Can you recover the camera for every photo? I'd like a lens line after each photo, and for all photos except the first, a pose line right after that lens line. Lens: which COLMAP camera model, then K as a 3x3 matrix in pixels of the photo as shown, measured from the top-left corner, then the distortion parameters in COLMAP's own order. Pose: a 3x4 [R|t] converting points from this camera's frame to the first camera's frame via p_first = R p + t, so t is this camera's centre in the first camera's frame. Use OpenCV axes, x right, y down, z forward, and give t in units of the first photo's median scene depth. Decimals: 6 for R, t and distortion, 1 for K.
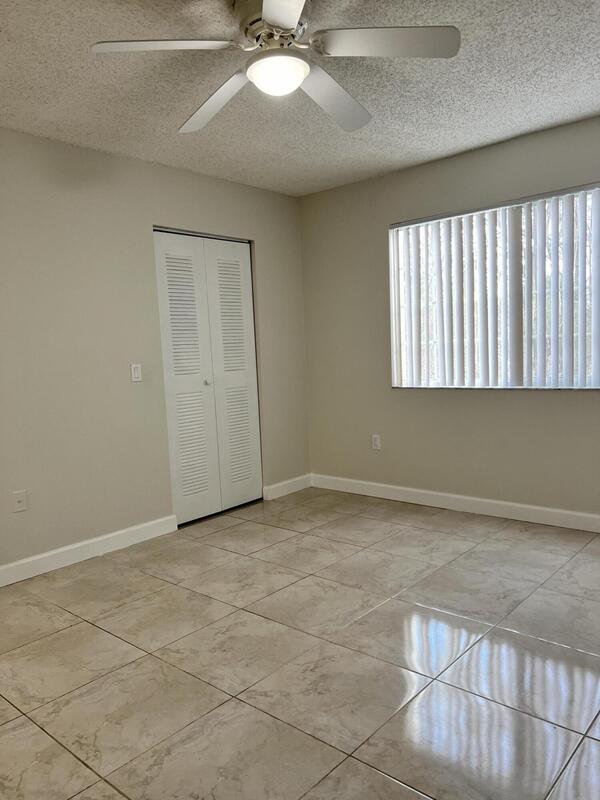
lens RADIAL K [[601.1, 0, 301.3], [0, 601.1, 396.3], [0, 0, 1]] dist [0.069556, -0.112231]
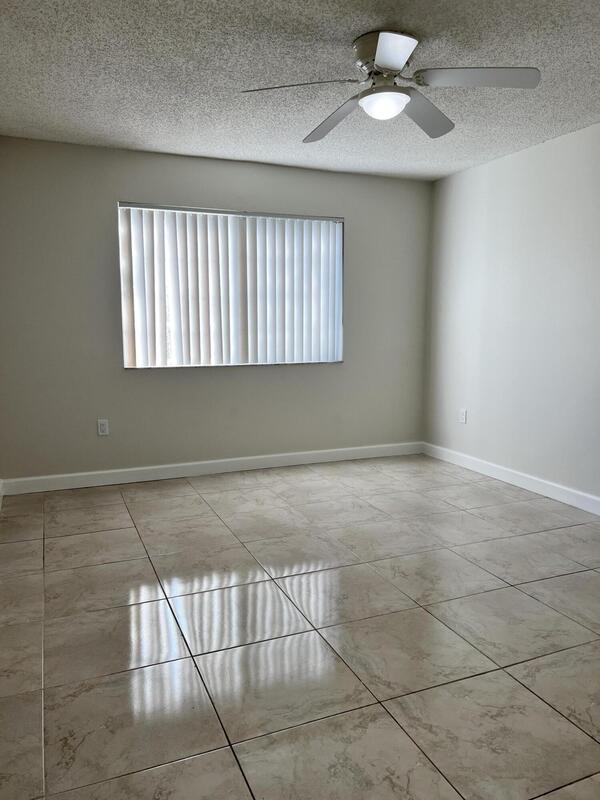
lens RADIAL K [[601.1, 0, 301.3], [0, 601.1, 396.3], [0, 0, 1]] dist [0.069556, -0.112231]
pose [[0.431463, -0.073279, 0.899150, -0.700753], [0.052571, 0.997044, 0.056031, -0.011925], [-0.900598, 0.023094, 0.434040, 0.355178]]
